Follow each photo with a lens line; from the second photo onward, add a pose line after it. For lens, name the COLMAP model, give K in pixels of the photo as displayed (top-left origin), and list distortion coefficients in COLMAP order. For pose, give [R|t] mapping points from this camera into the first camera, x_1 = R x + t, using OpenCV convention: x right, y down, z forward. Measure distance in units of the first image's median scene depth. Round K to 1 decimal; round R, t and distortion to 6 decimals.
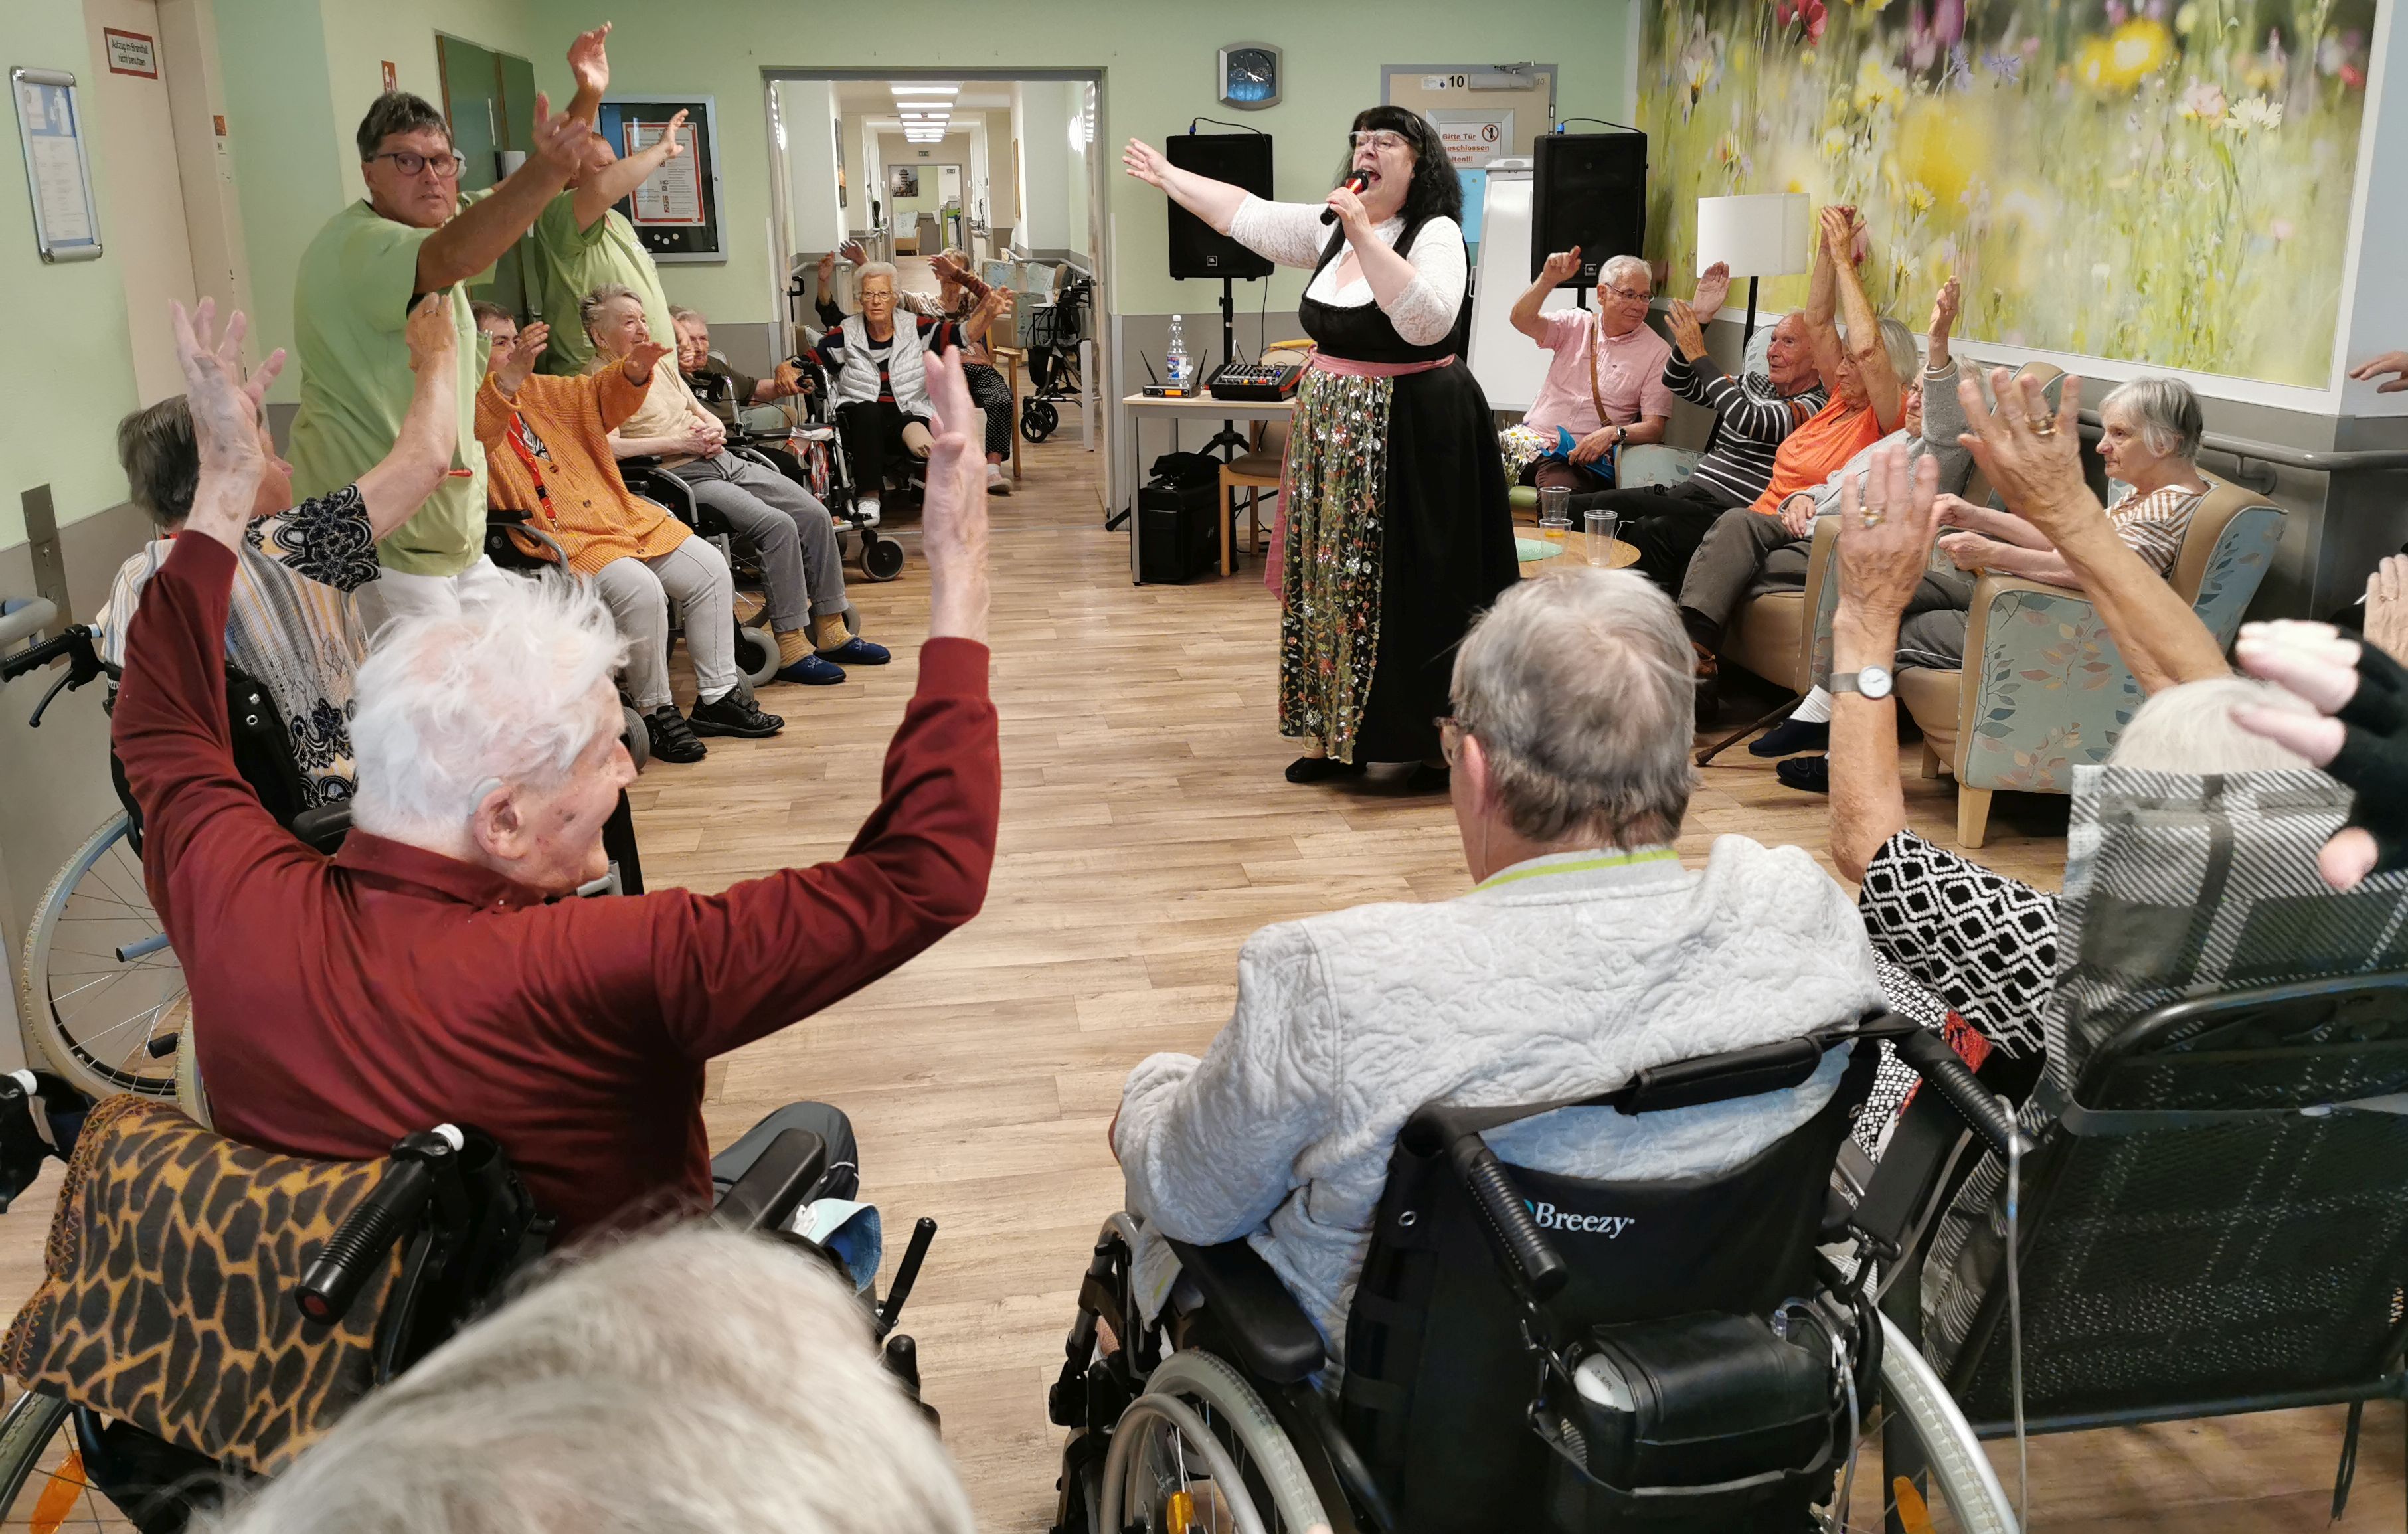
lens RADIAL K [[1807.3, 0, 1217.8], [0, 1807.3, 738.5], [0, 0, 1]] dist [0.054369, -0.105977]
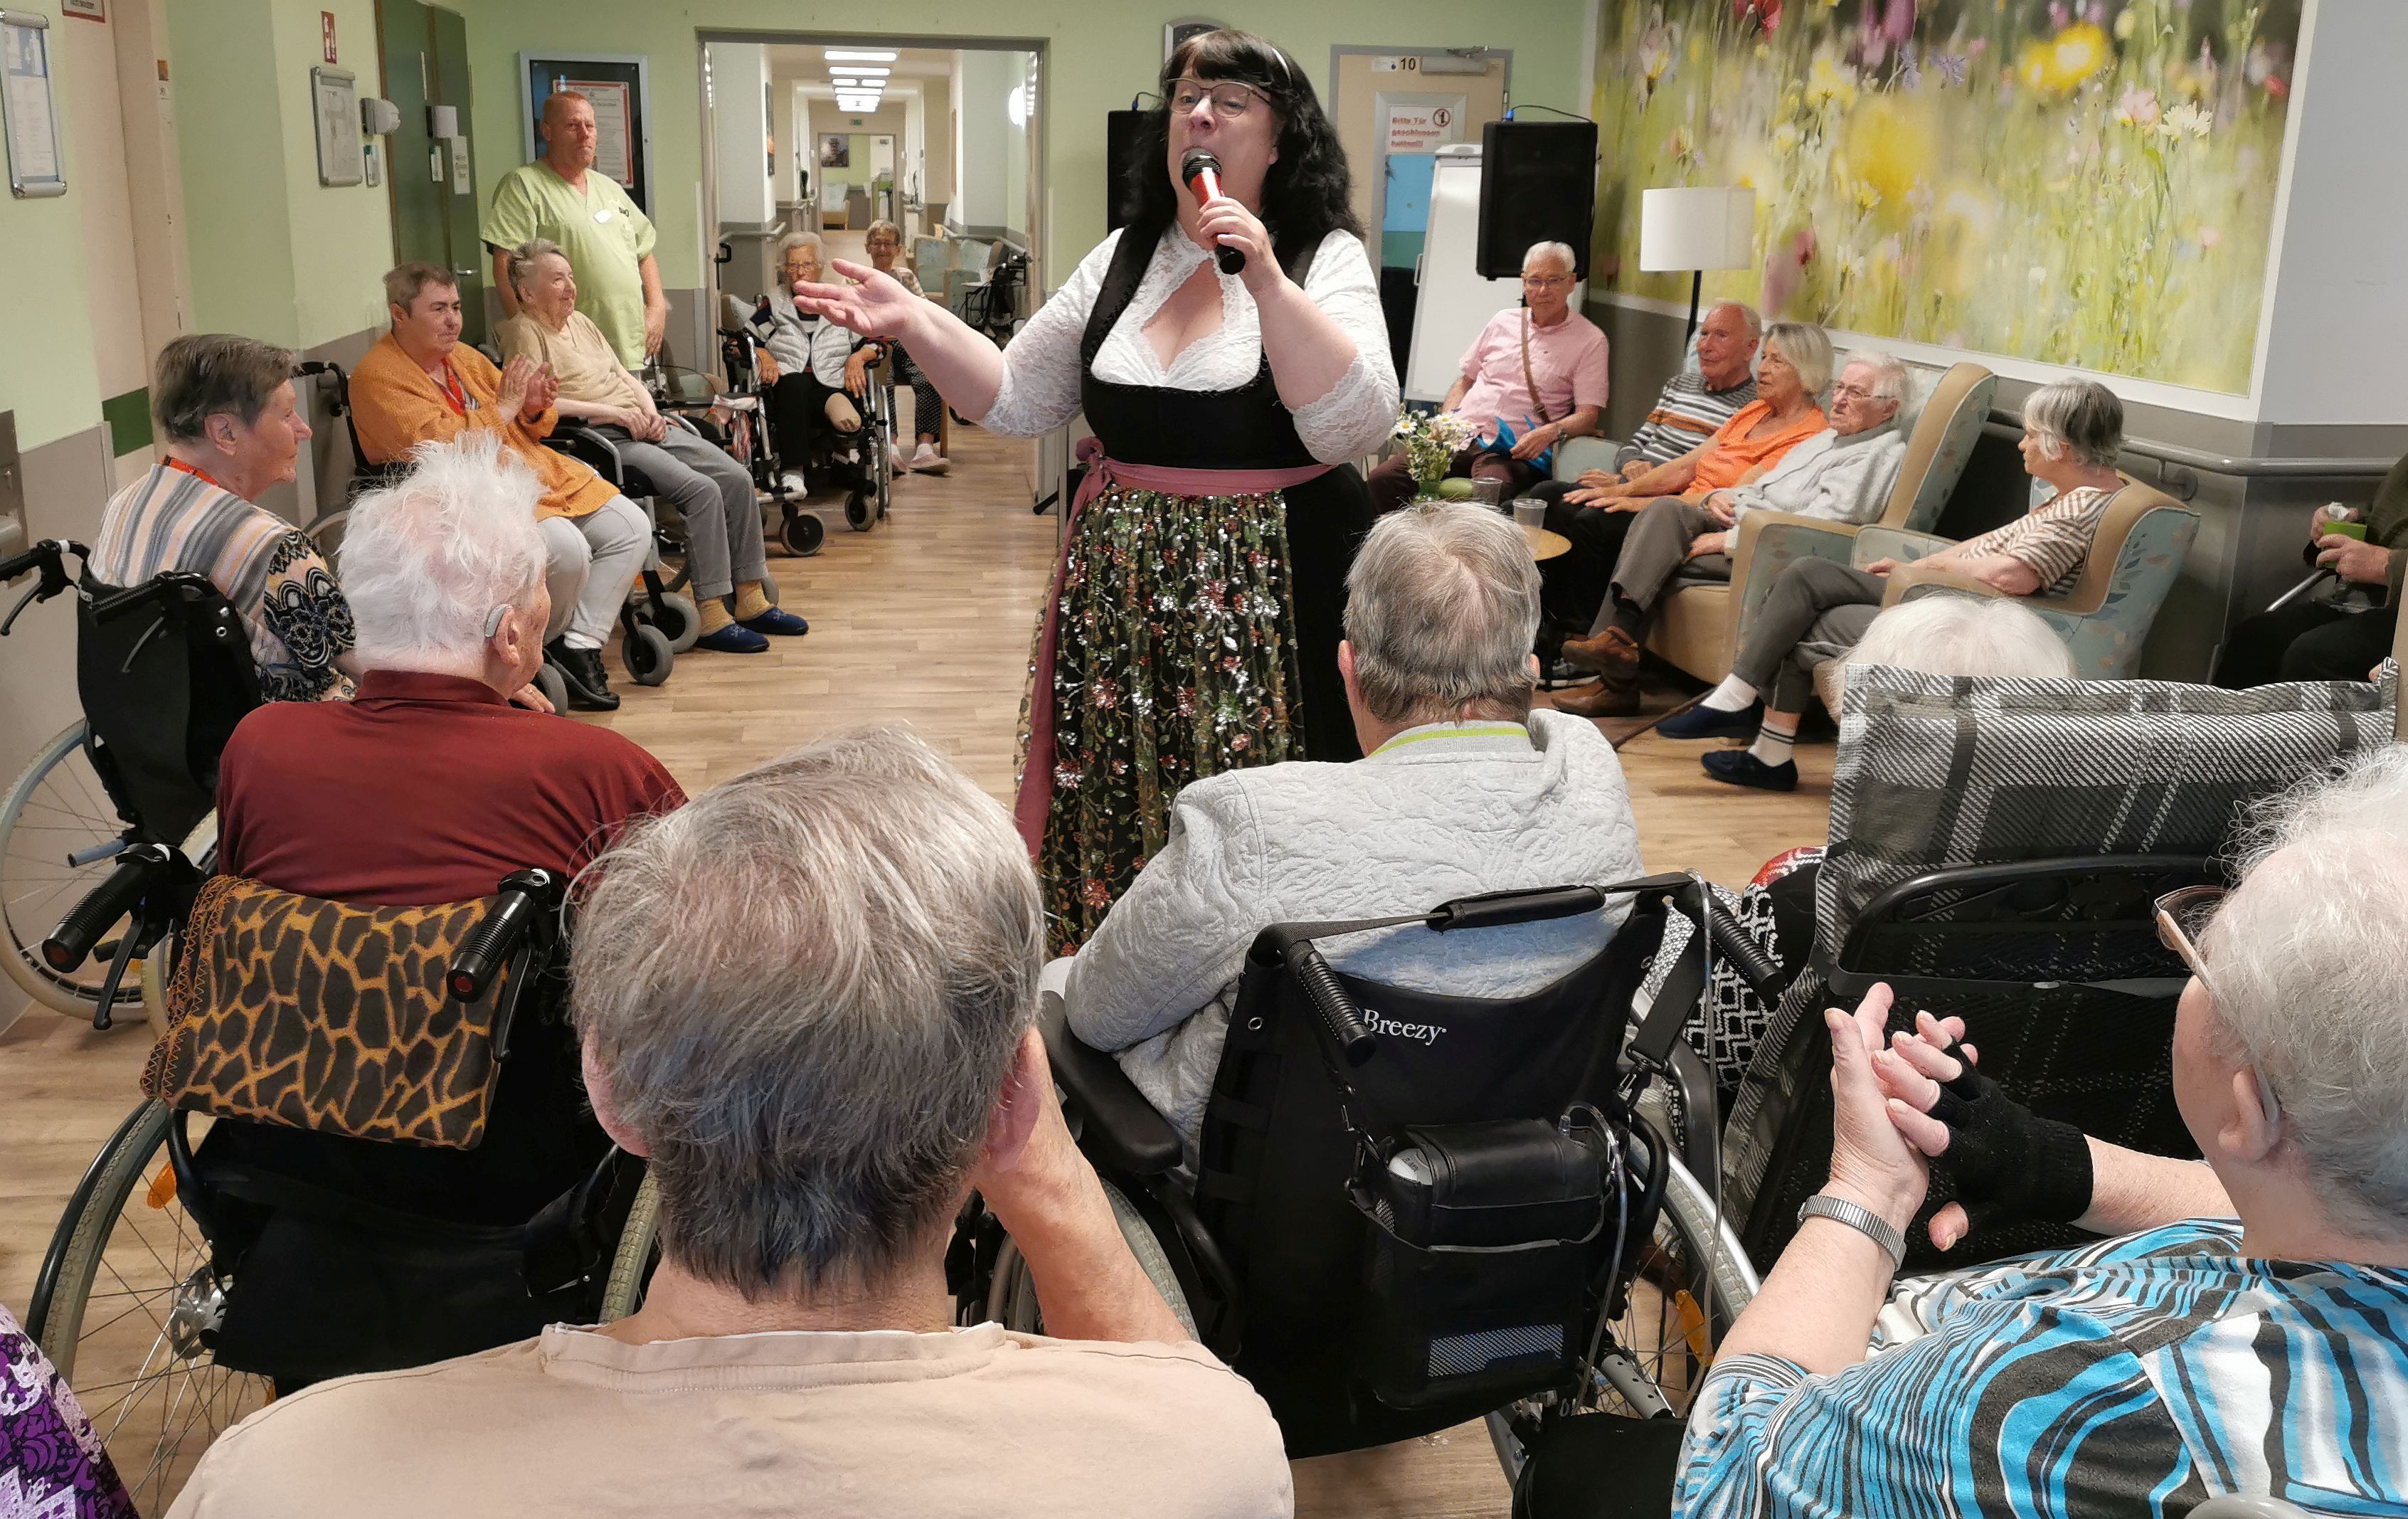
lens RADIAL K [[1944.1, 0, 1134.6], [0, 1944.1, 742.9], [0, 0, 1]] dist [0.054906, -0.119423]
pose [[0.999427, 0.032964, -0.007746, 0.007093], [-0.033027, 0.999421, -0.008188, 0.021788], [0.007472, 0.008439, 0.999936, -0.064383]]
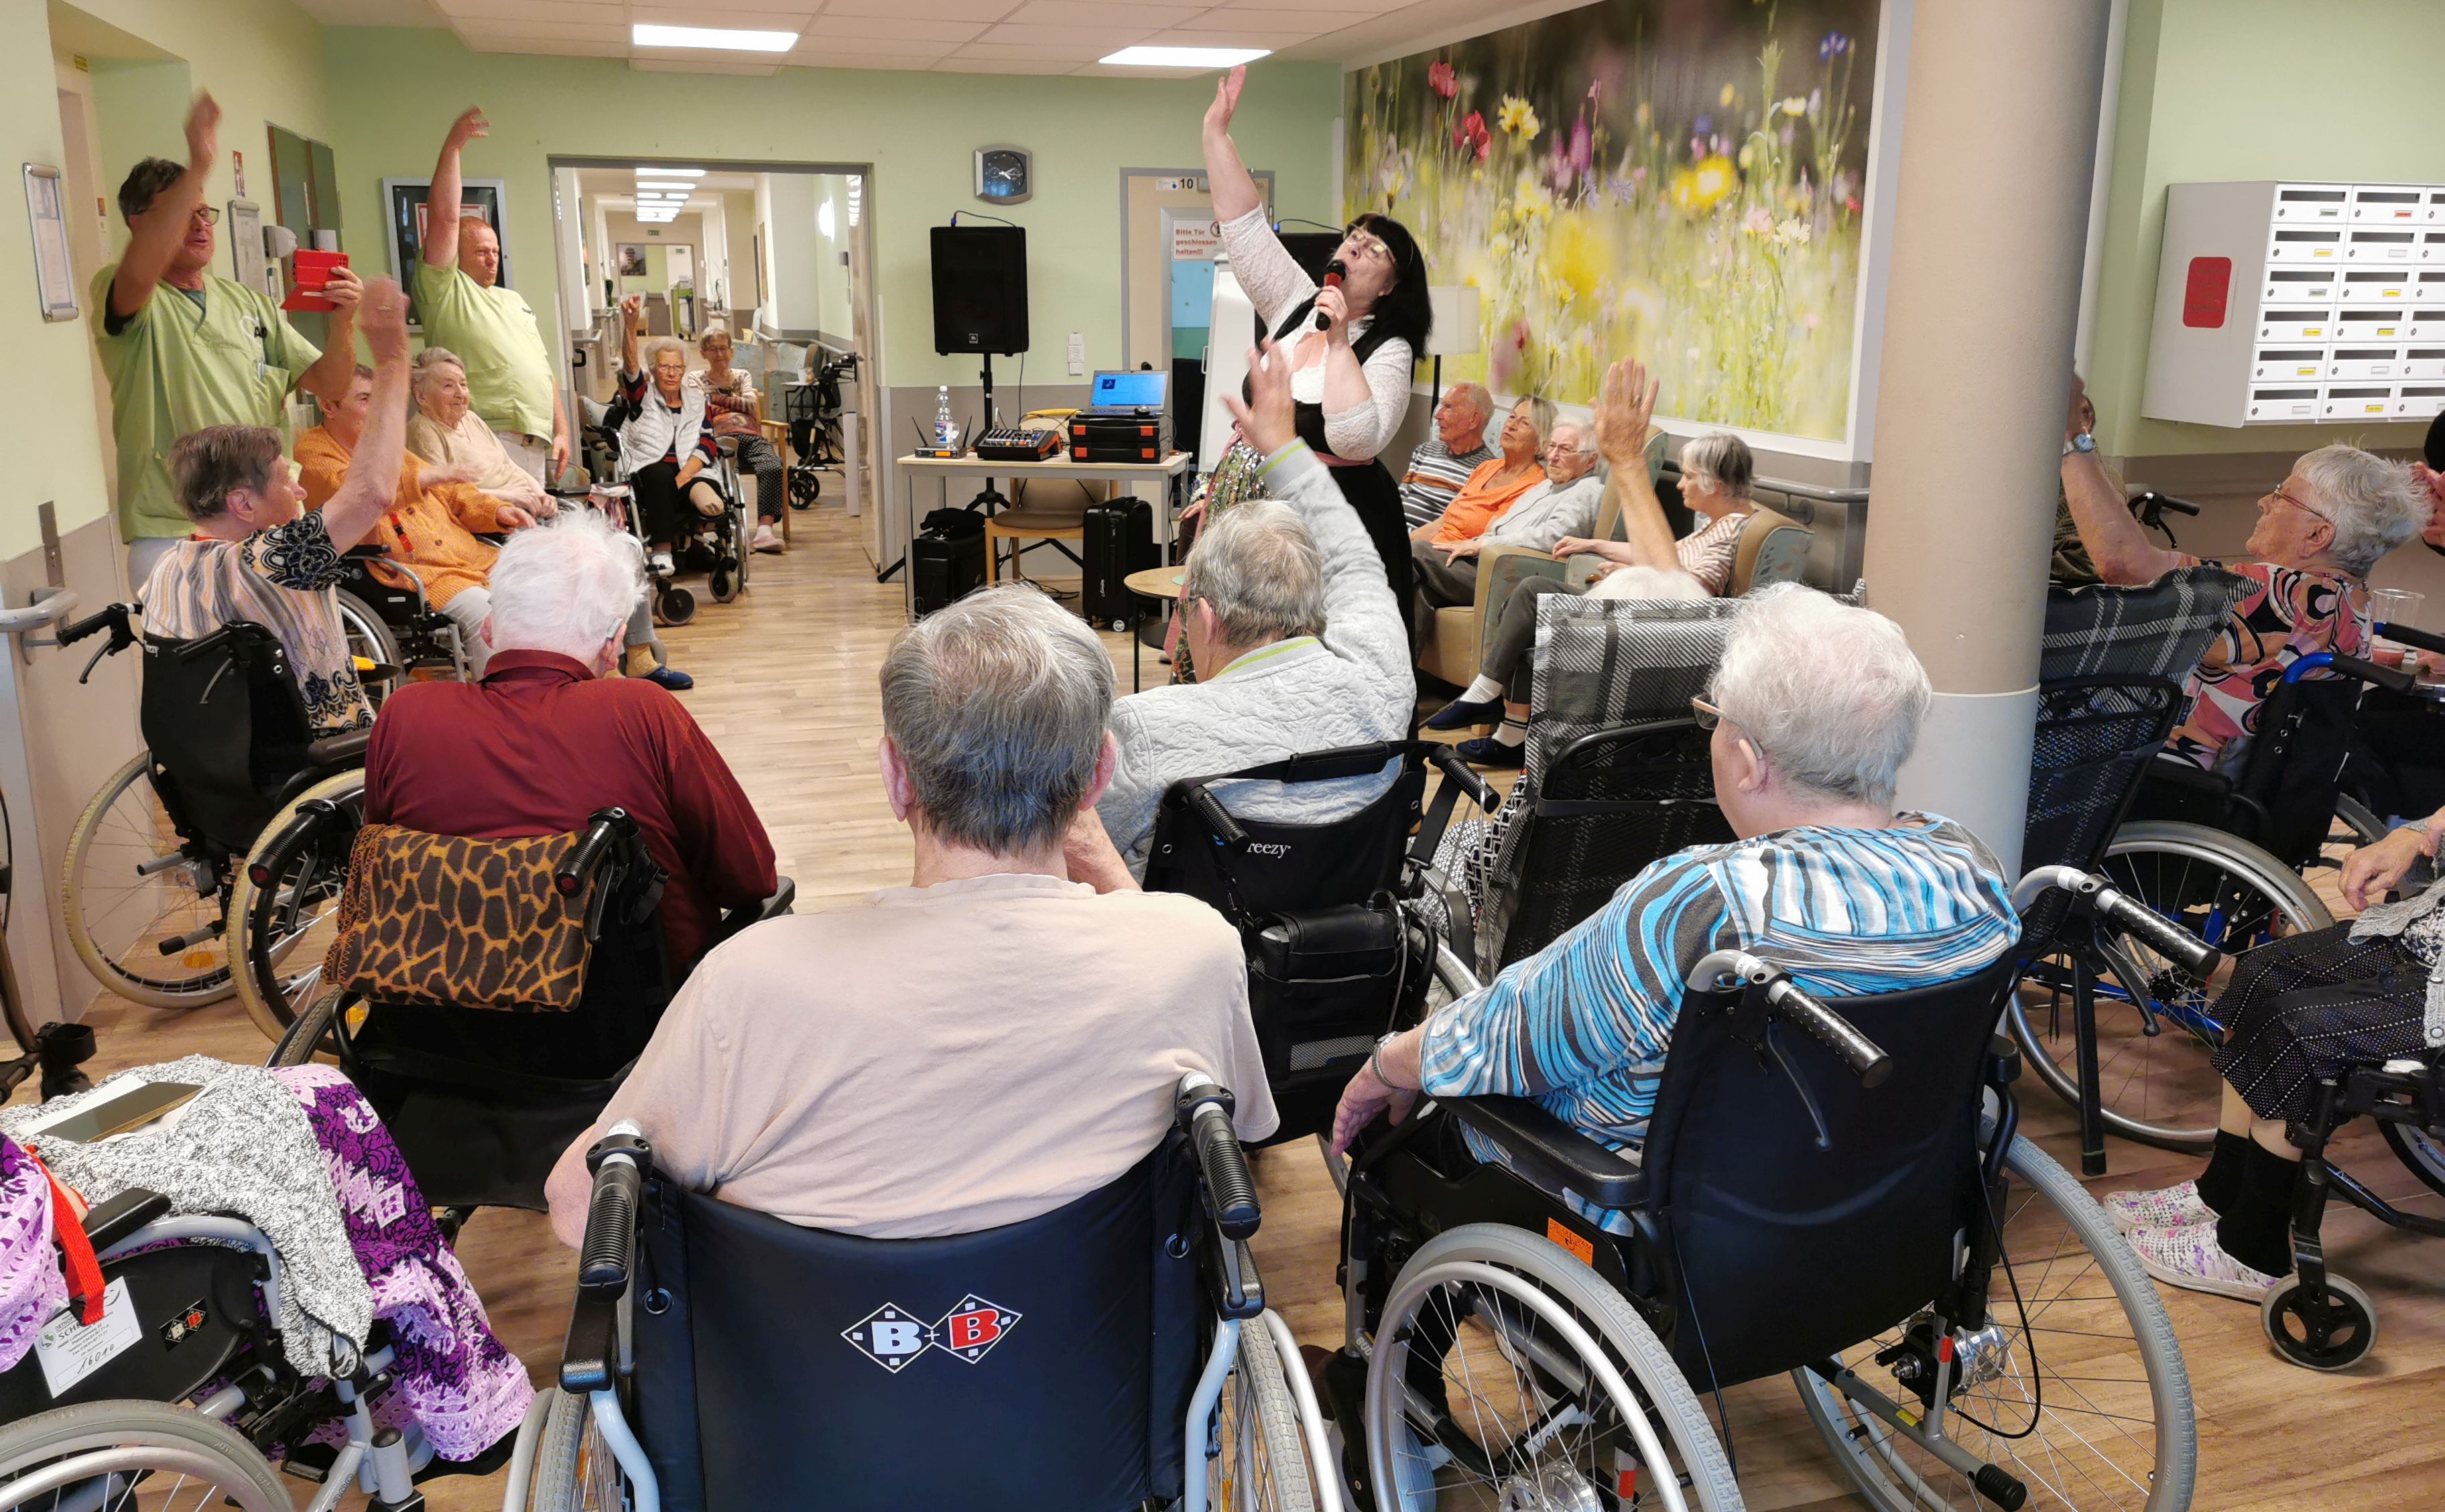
lens RADIAL K [[1849.6, 0, 1221.9], [0, 1849.6, 810.8], [0, 0, 1]] dist [0.006476, -0.031844]
pose [[0.990055, -0.022592, 0.138855, -0.022545], [0.024276, 0.999651, -0.010452, 0.059270], [-0.138570, 0.013718, 0.990258, -0.199991]]
